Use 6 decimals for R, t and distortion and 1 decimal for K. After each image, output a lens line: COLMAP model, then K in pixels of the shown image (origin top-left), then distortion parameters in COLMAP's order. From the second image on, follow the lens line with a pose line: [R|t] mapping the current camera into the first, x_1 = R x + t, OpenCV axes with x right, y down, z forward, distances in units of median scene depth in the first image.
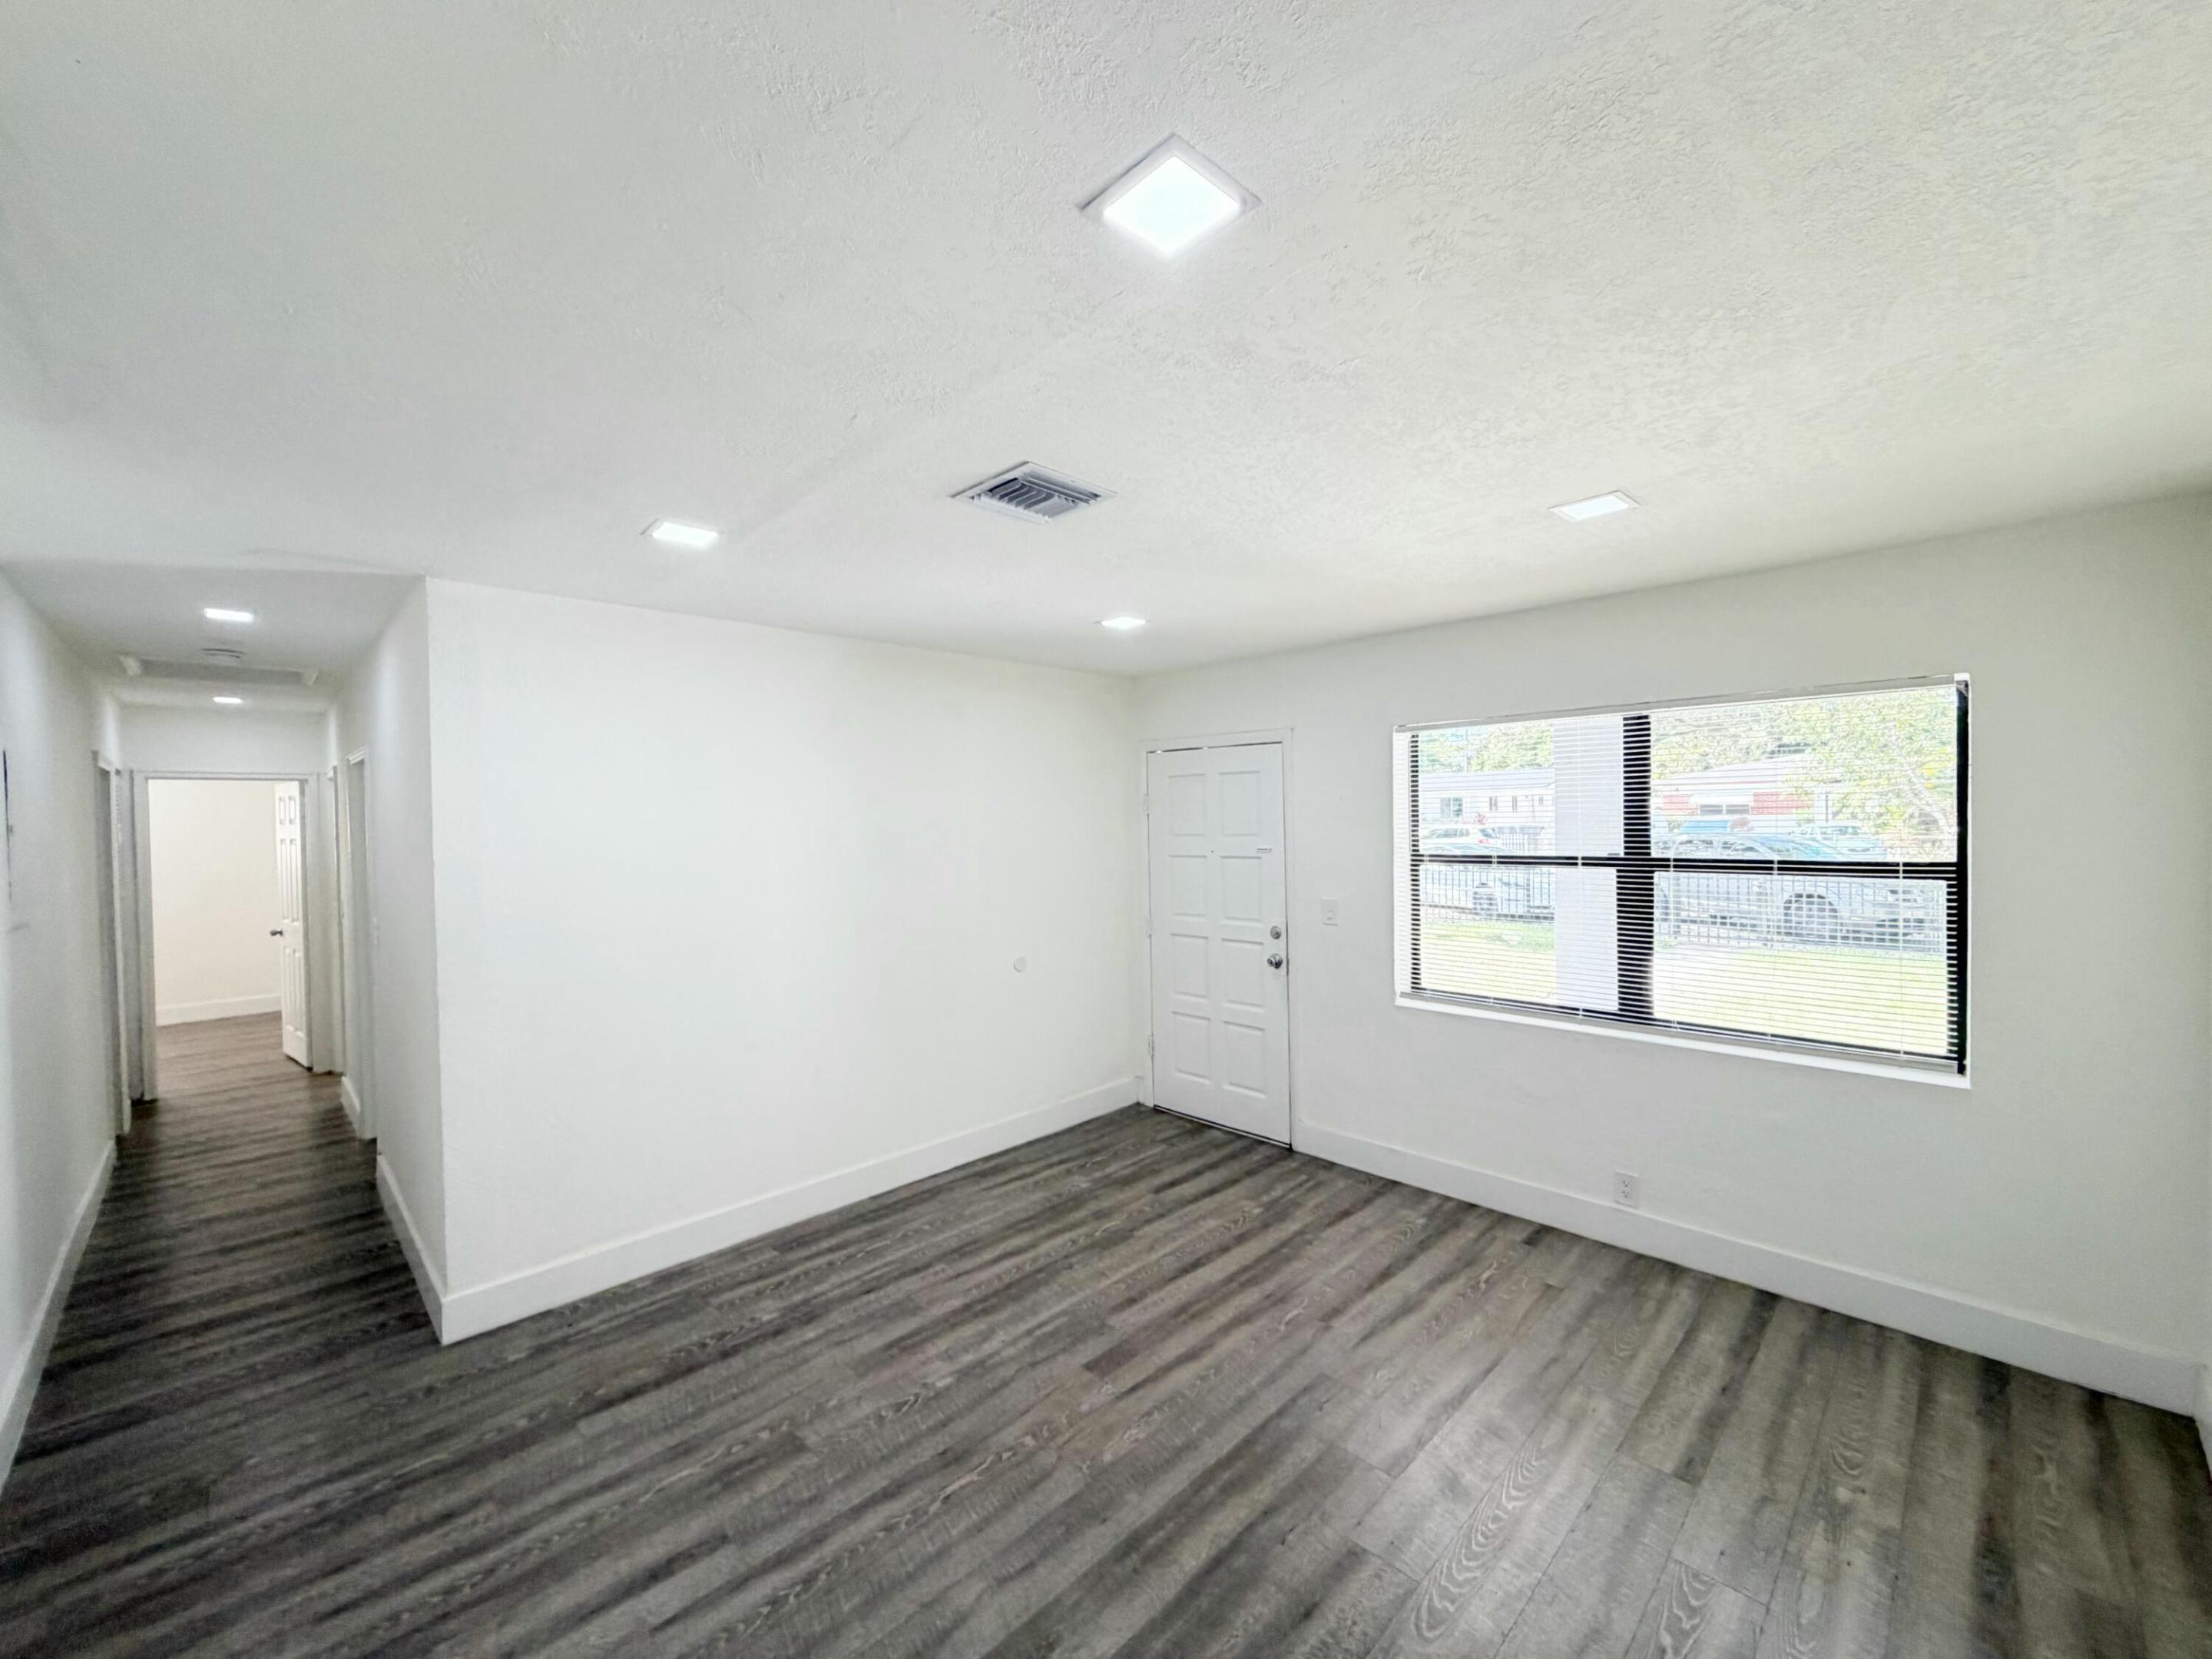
lens RADIAL K [[879.9, 0, 1098.2], [0, 879.9, 832.3], [0, 0, 1]] dist [0.000748, -0.000344]
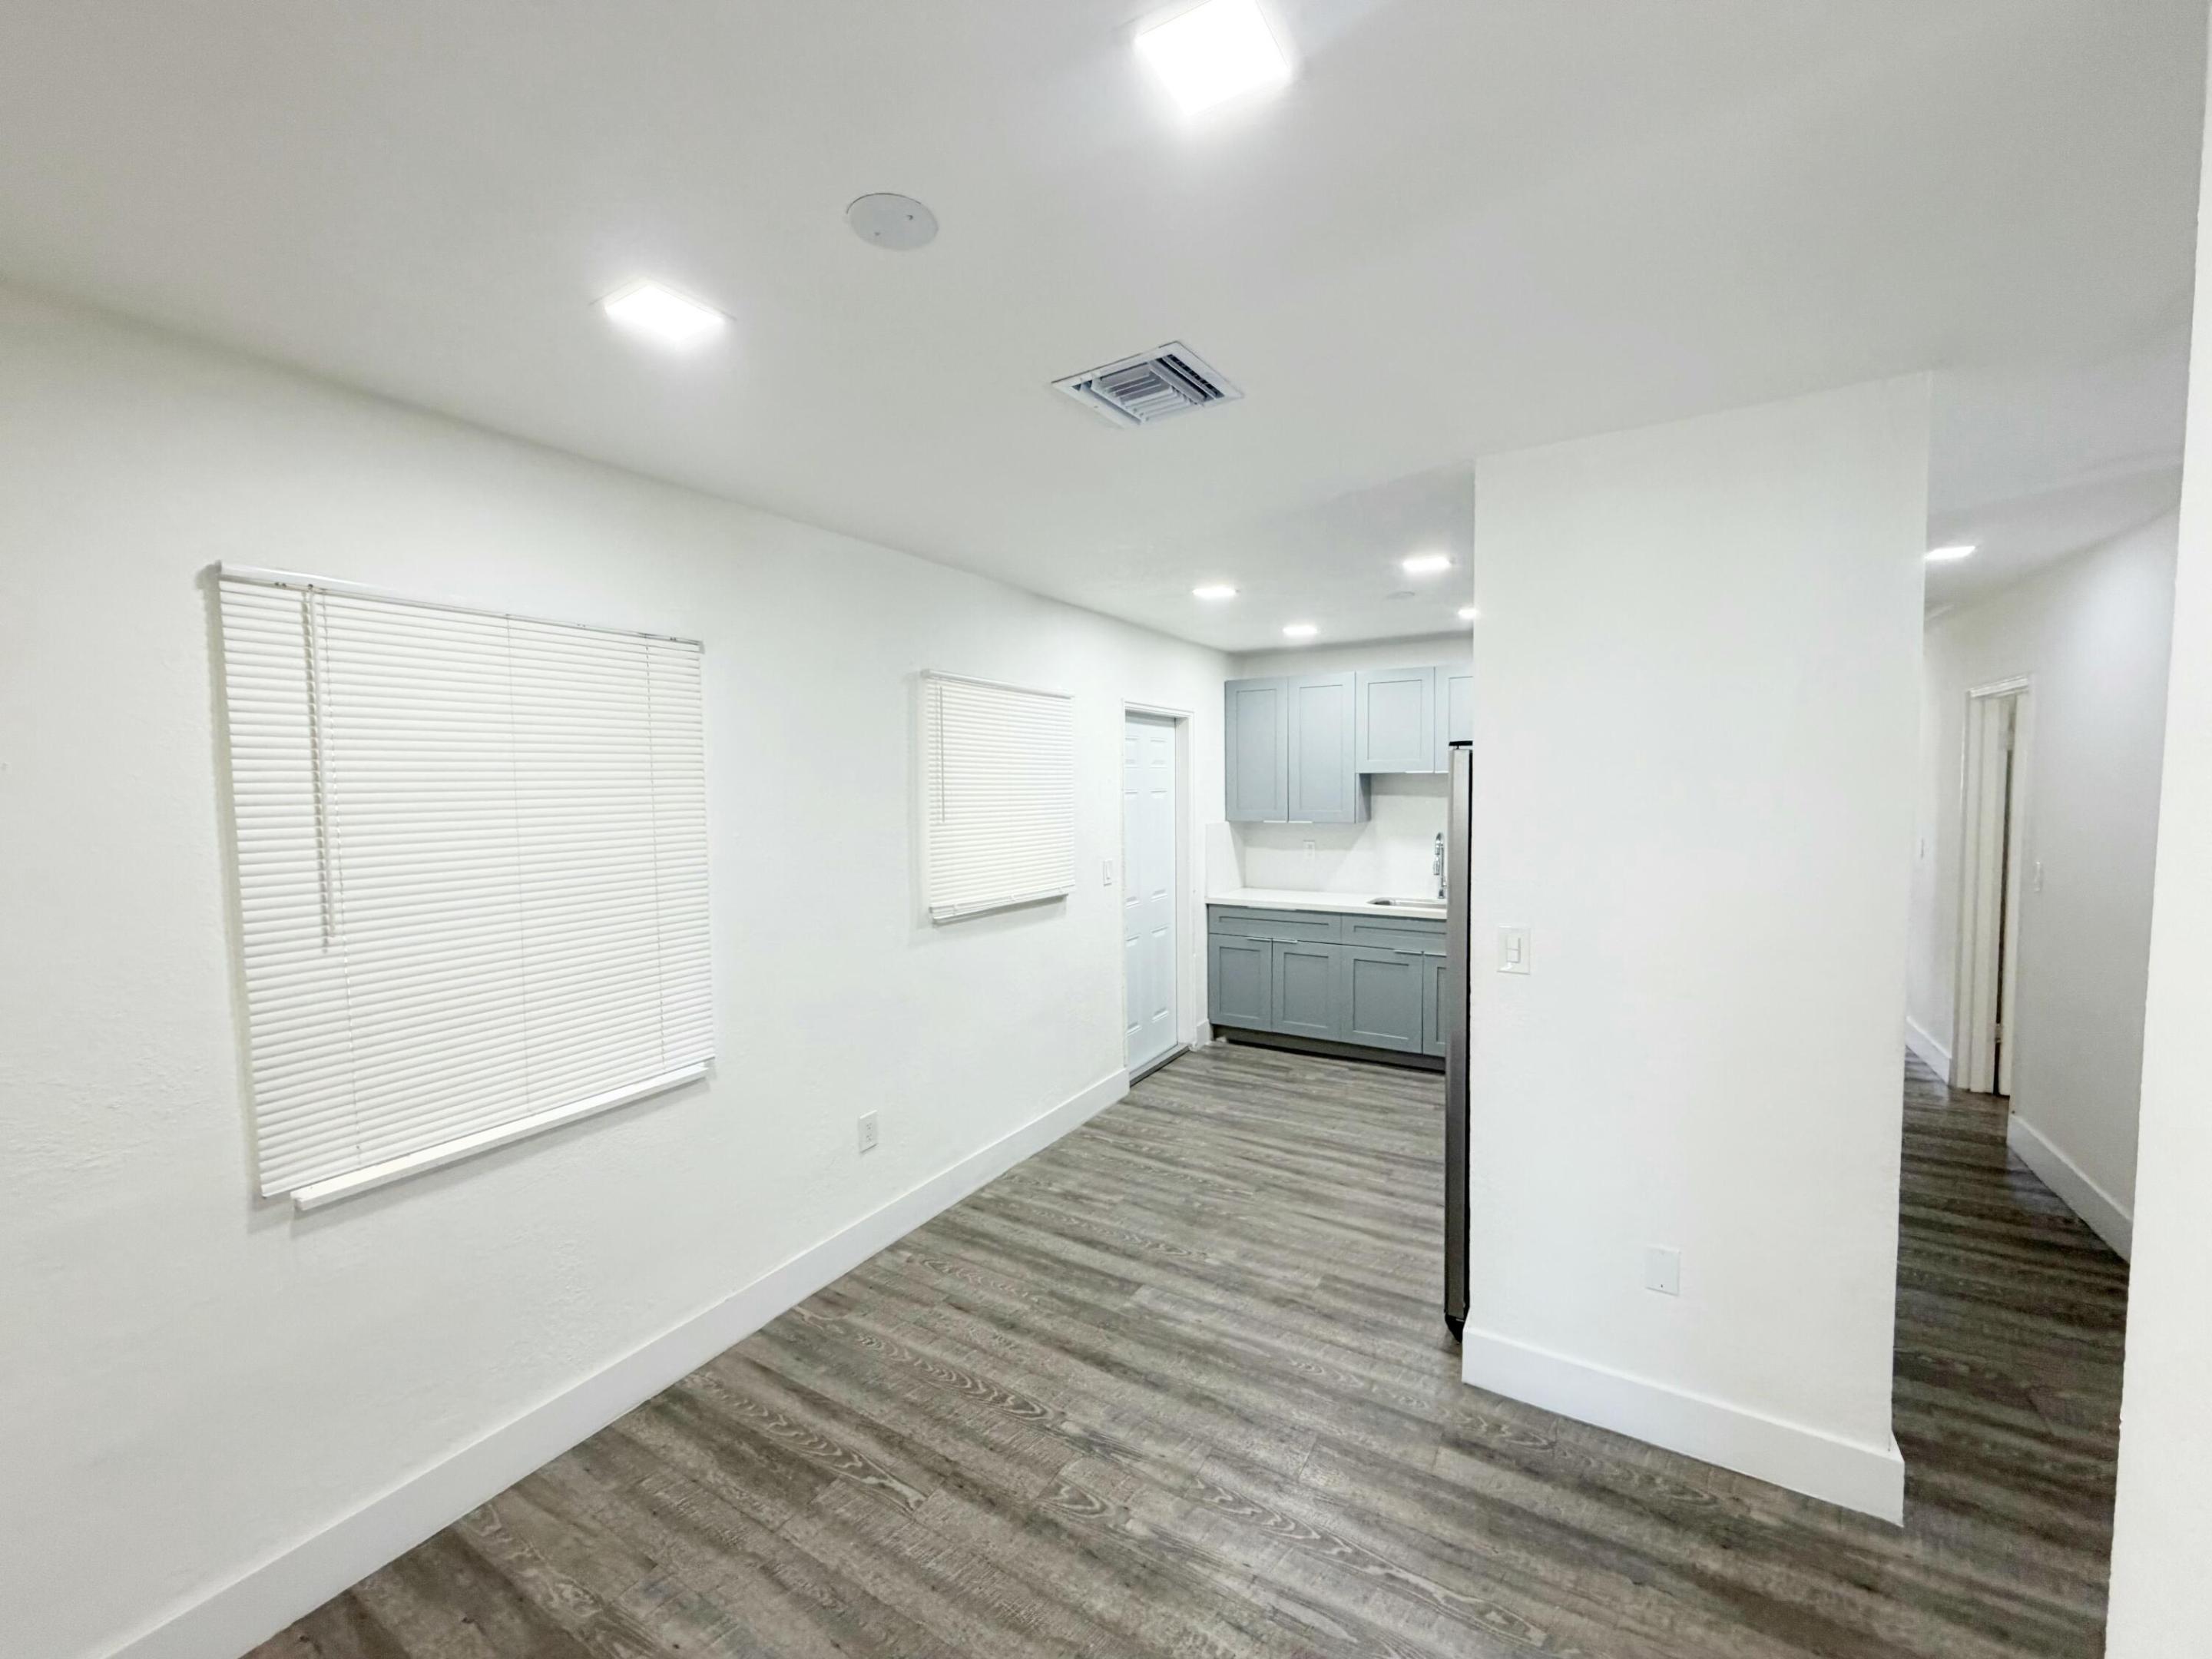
lens RADIAL K [[879.9, 0, 1107.5], [0, 879.9, 822.0], [0, 0, 1]] dist [0.000748, -0.000344]
pose [[0.253561, 0.058845, -0.965528, -0.244887], [-0.008825, 0.998247, 0.058522, 0.013482], [0.967279, -0.006318, 0.253635, -0.235213]]
